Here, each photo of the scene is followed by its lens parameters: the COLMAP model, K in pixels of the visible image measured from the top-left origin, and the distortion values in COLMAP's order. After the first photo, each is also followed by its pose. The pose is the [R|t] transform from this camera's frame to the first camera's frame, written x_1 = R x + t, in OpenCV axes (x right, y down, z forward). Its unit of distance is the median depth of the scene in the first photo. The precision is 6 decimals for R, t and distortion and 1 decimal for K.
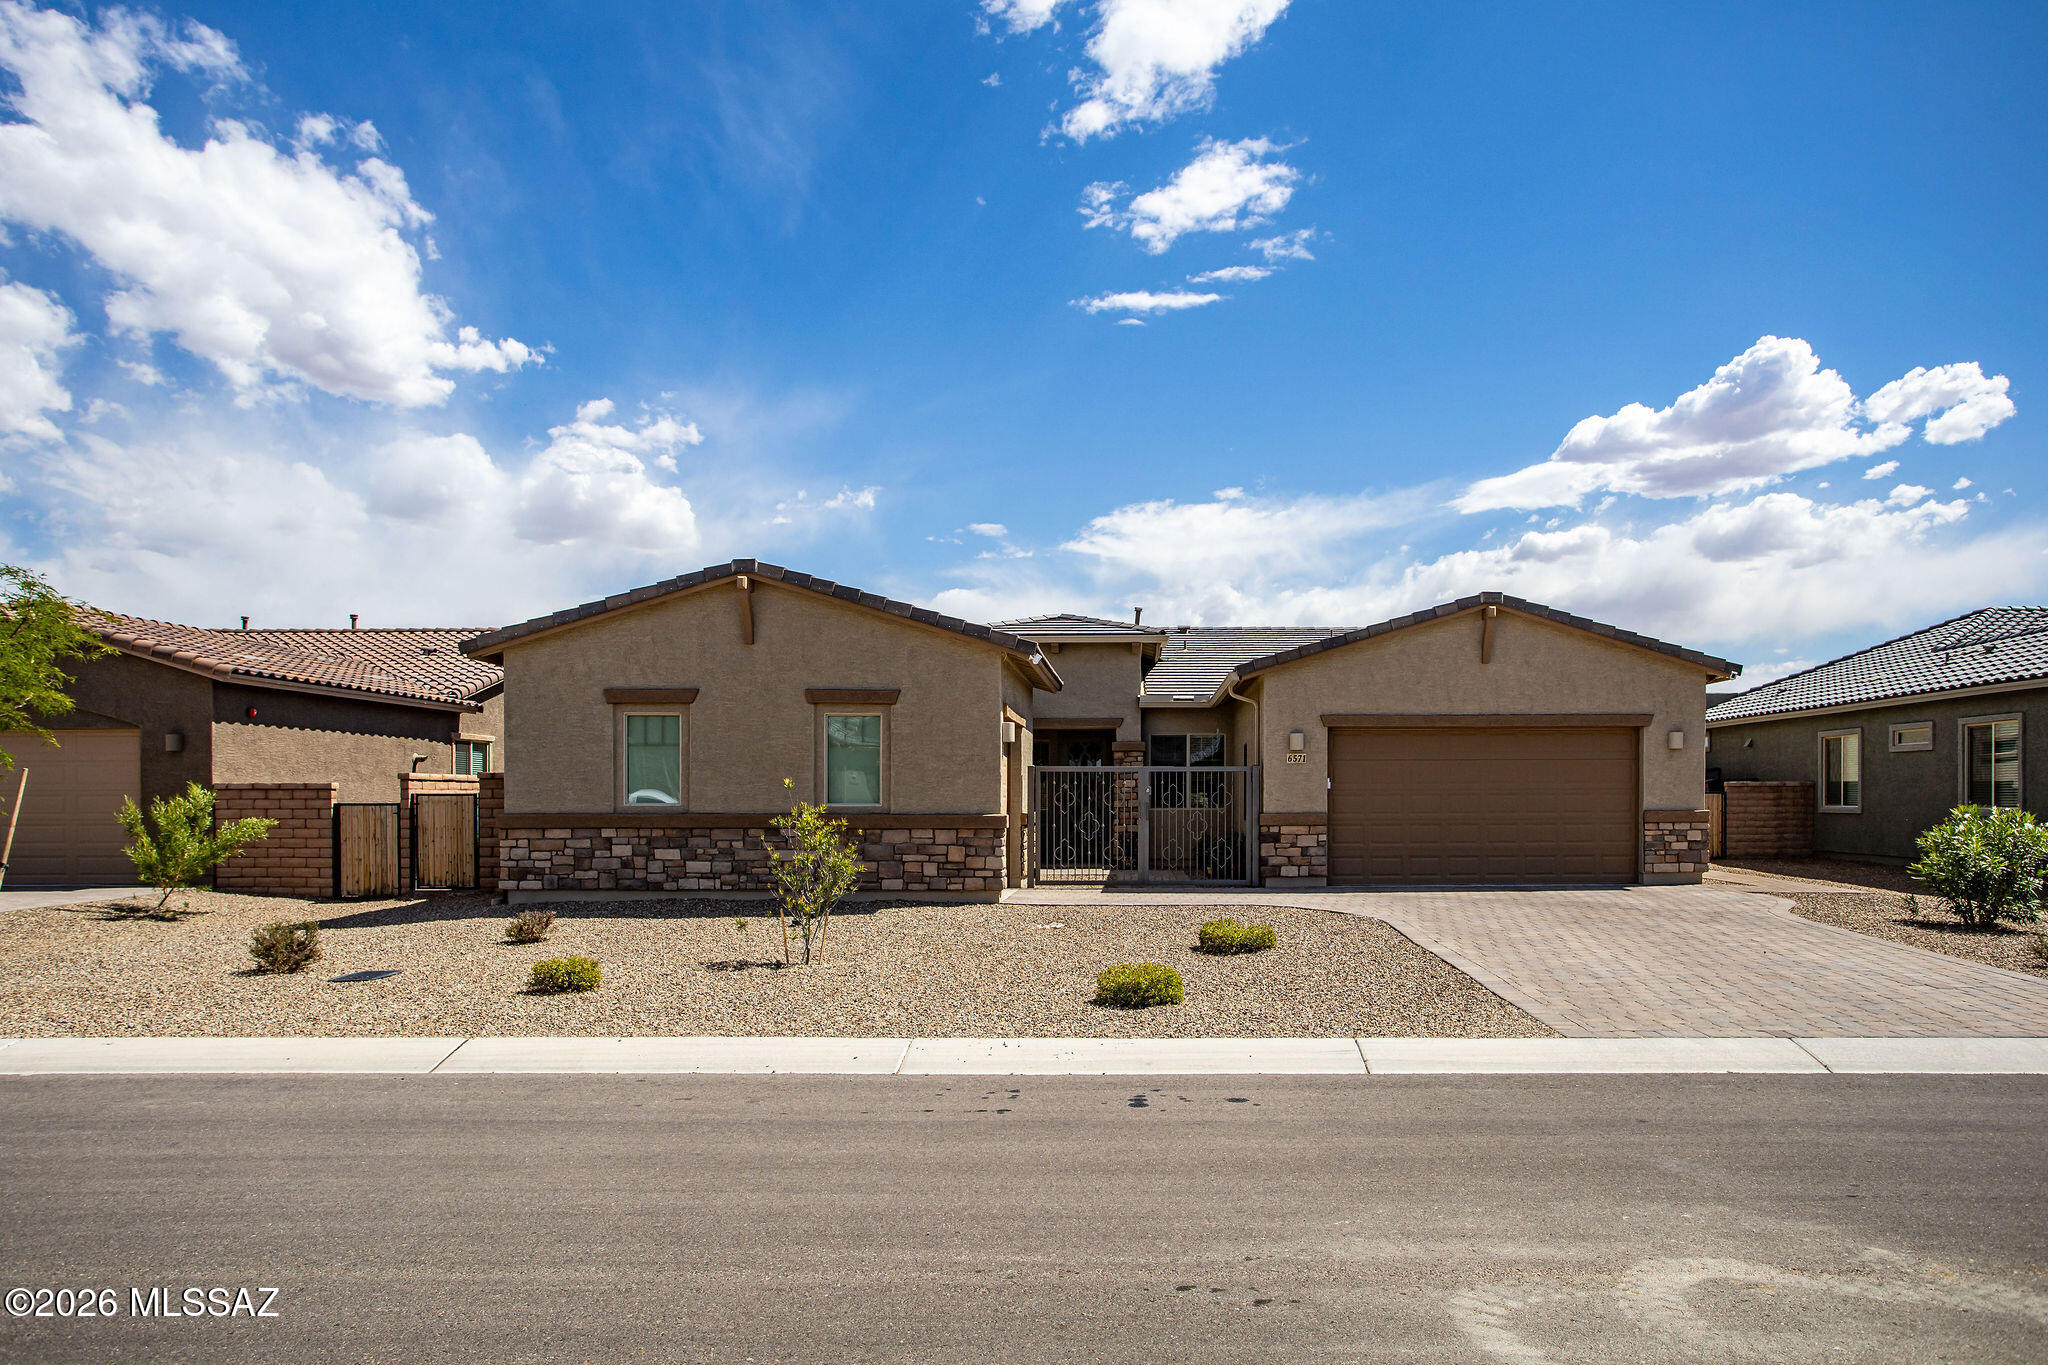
lens RADIAL K [[1415.7, 0, 1024.7], [0, 1415.7, 741.9], [0, 0, 1]] dist [-0.032863, 0.000581]
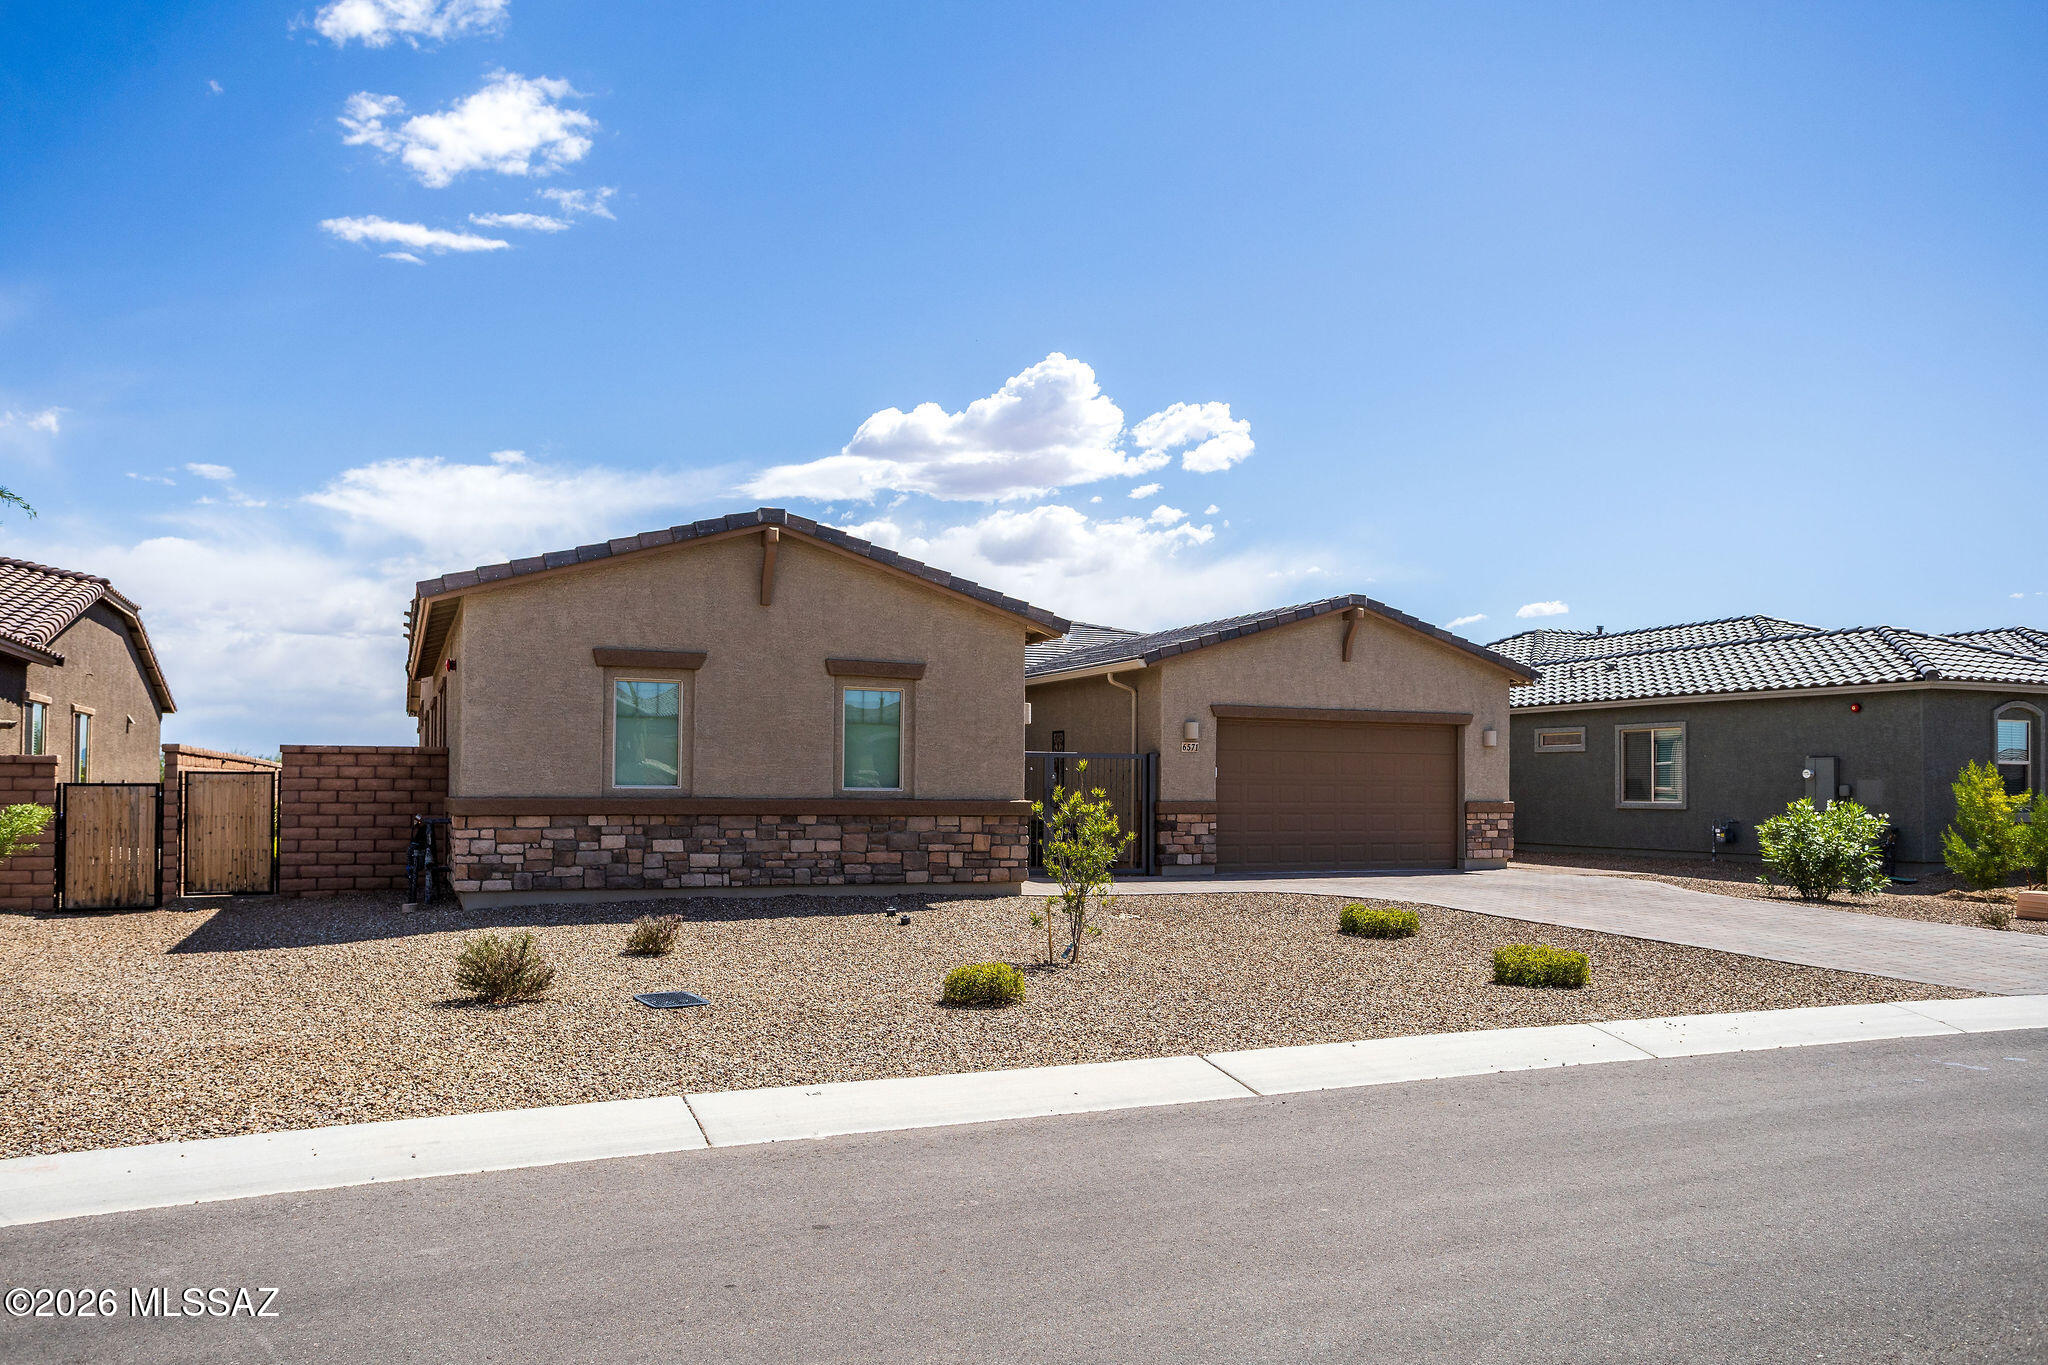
lens RADIAL K [[1464.4, 0, 1024.0], [0, 1464.4, 682.5], [0, 0, 1]] dist [0.005336, -0.000348]
pose [[0.918226, 0.037140, 0.394312, -0.404312], [-0.023999, 0.998982, -0.038207, 0.009948], [-0.395329, 0.025619, 0.918182, 0.103183]]
